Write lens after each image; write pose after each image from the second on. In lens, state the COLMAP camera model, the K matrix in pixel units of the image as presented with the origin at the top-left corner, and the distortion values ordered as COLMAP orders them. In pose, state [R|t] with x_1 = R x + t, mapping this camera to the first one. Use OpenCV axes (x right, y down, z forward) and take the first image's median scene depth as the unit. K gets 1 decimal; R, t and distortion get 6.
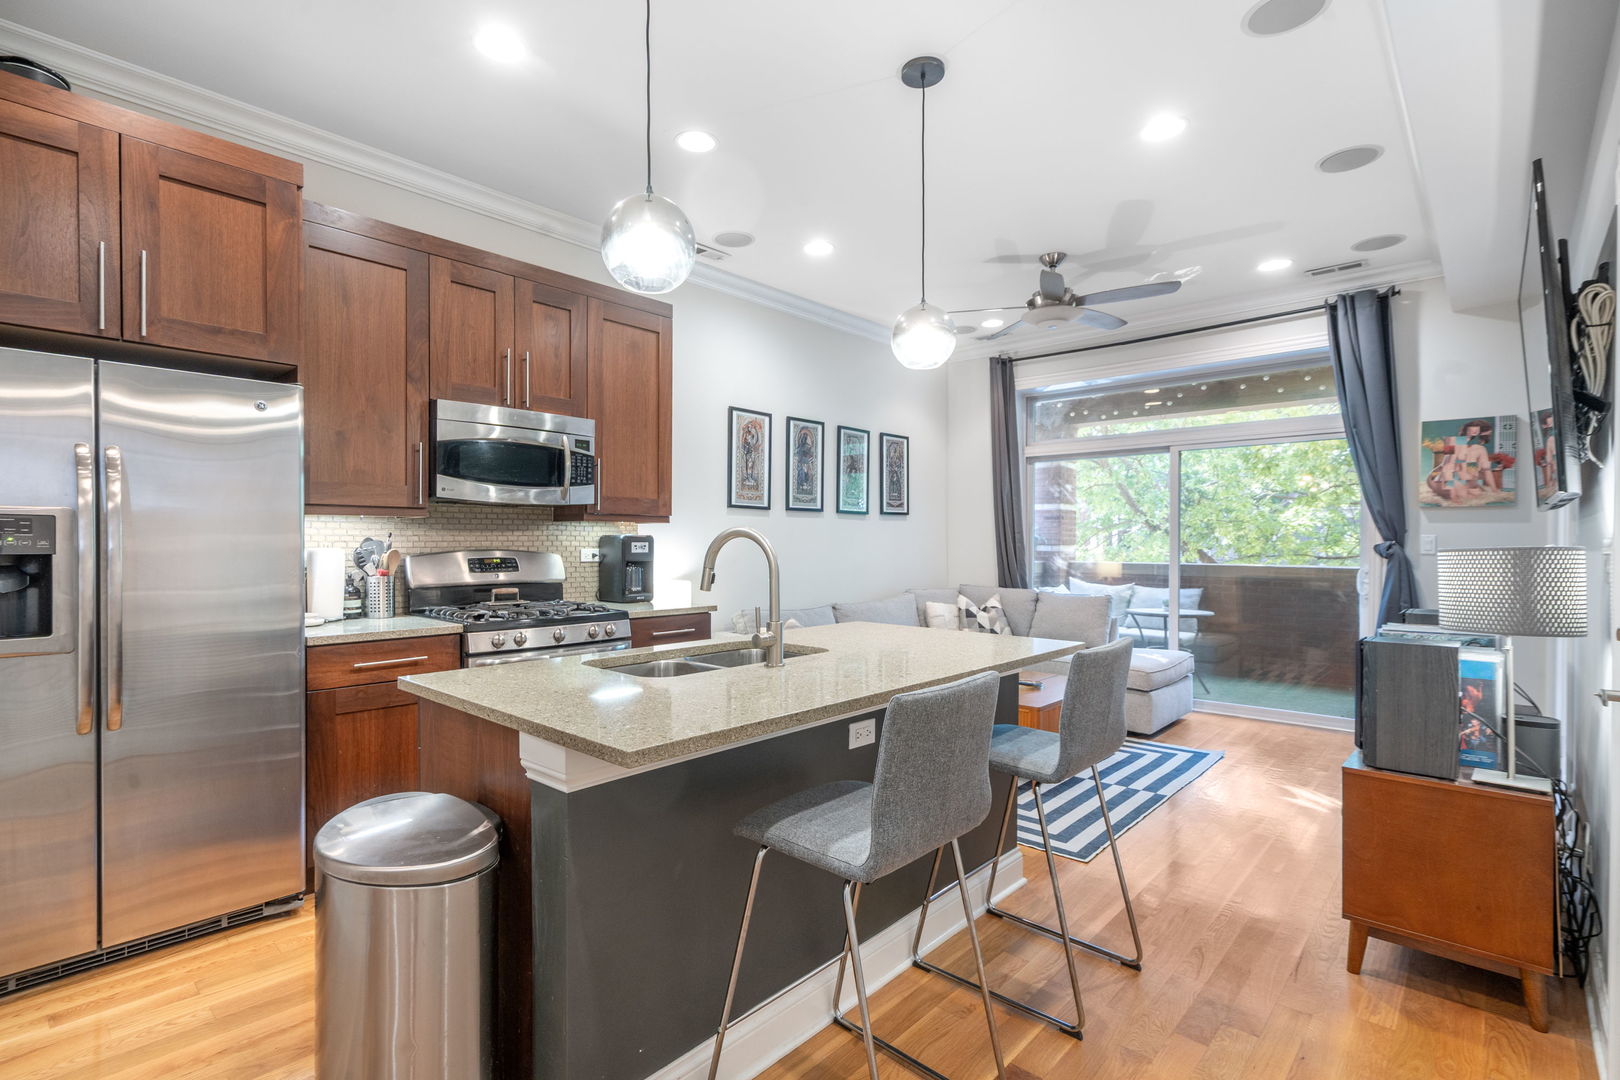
lens RADIAL K [[746.4, 0, 804.0], [0, 746.4, 545.7], [0, 0, 1]] dist [-0.005229, 0.001290]
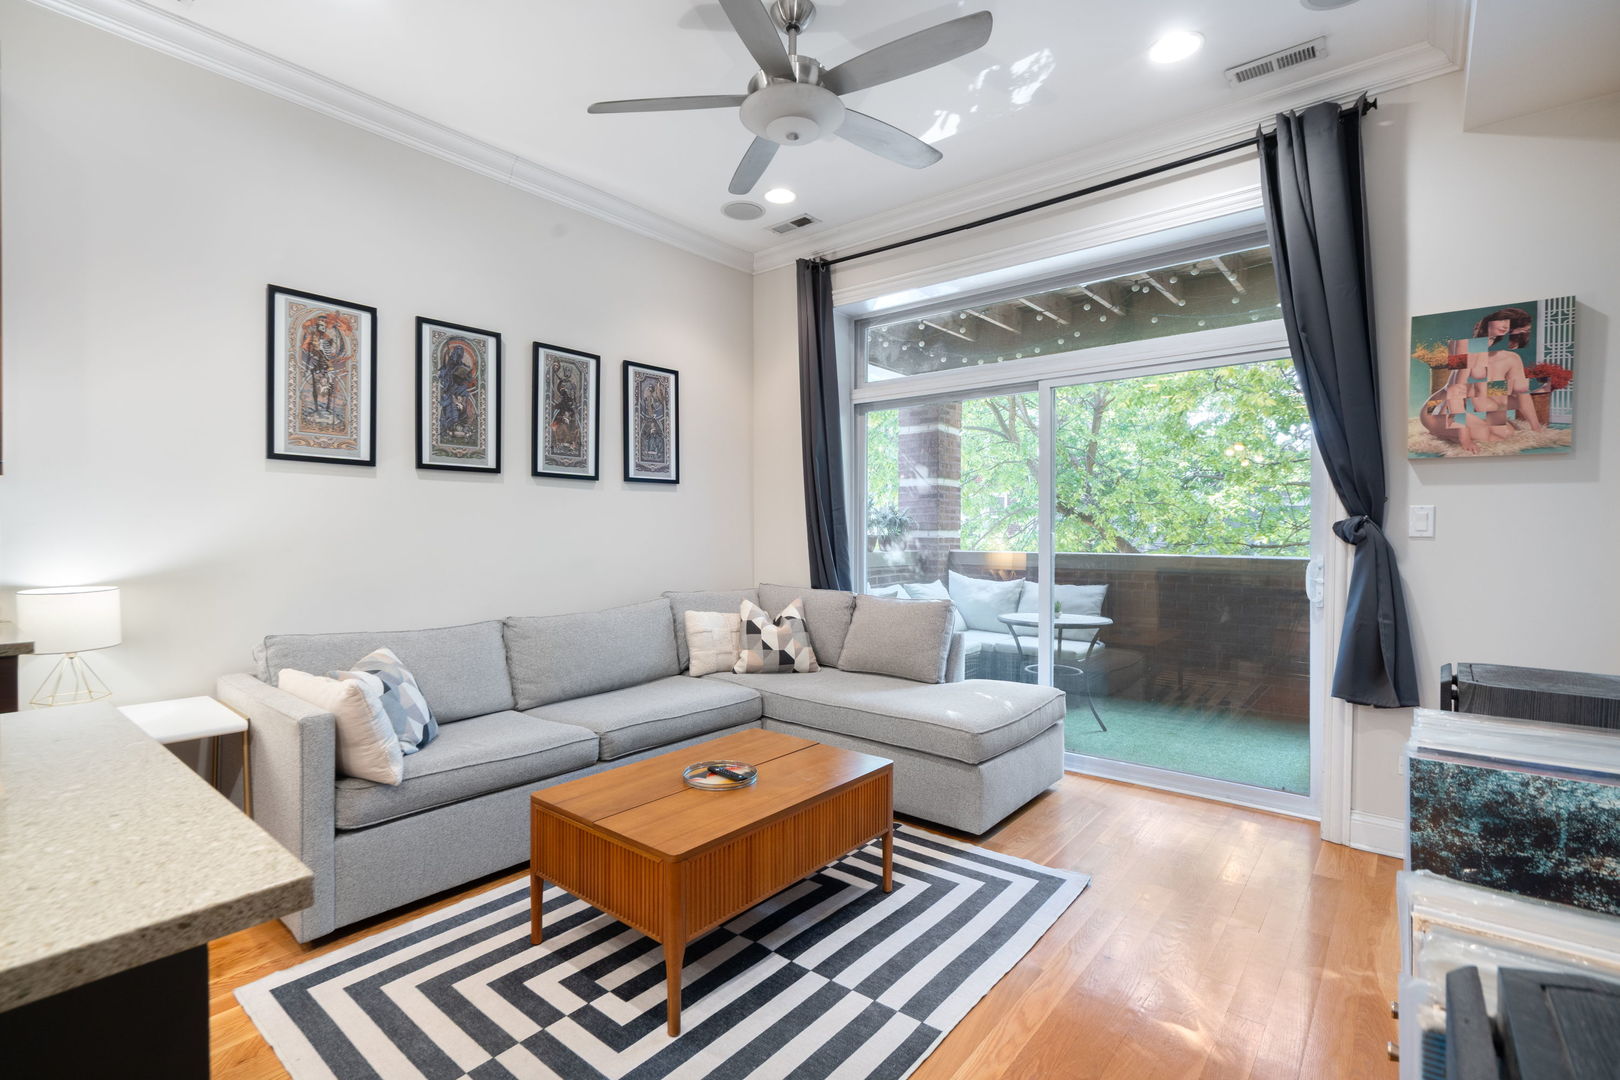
lens RADIAL K [[746.4, 0, 799.4], [0, 746.4, 537.2], [0, 0, 1]] dist [-0.005229, 0.001290]
pose [[0.998396, -0.000709, 0.056609, 0.264940], [0.000628, 0.999999, 0.001442, 0.009111], [-0.056610, -0.001405, 0.998395, 0.375668]]
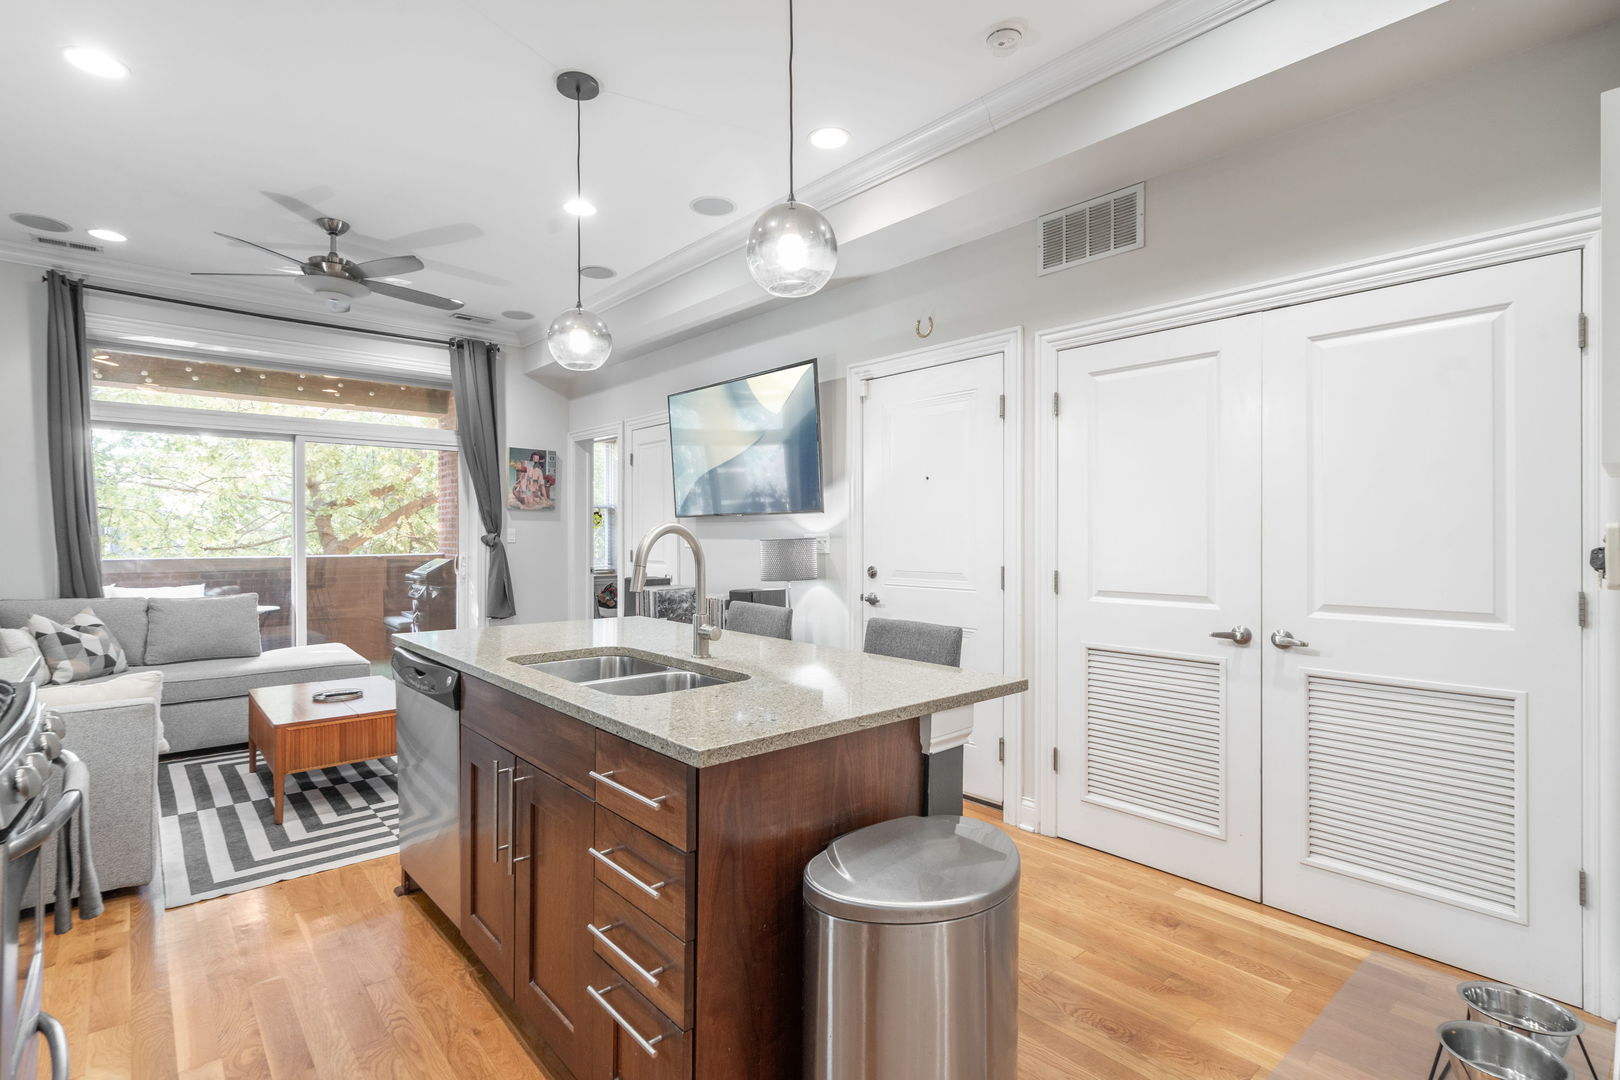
lens RADIAL K [[746.4, 0, 746.8], [0, 746.4, 543.5], [0, 0, 1]] dist [-0.005229, 0.001290]
pose [[0.136547, -0.017257, 0.990483, -0.439427], [0.007079, 0.999840, 0.016444, -0.005440], [-0.990608, 0.004767, 0.136647, 0.324506]]
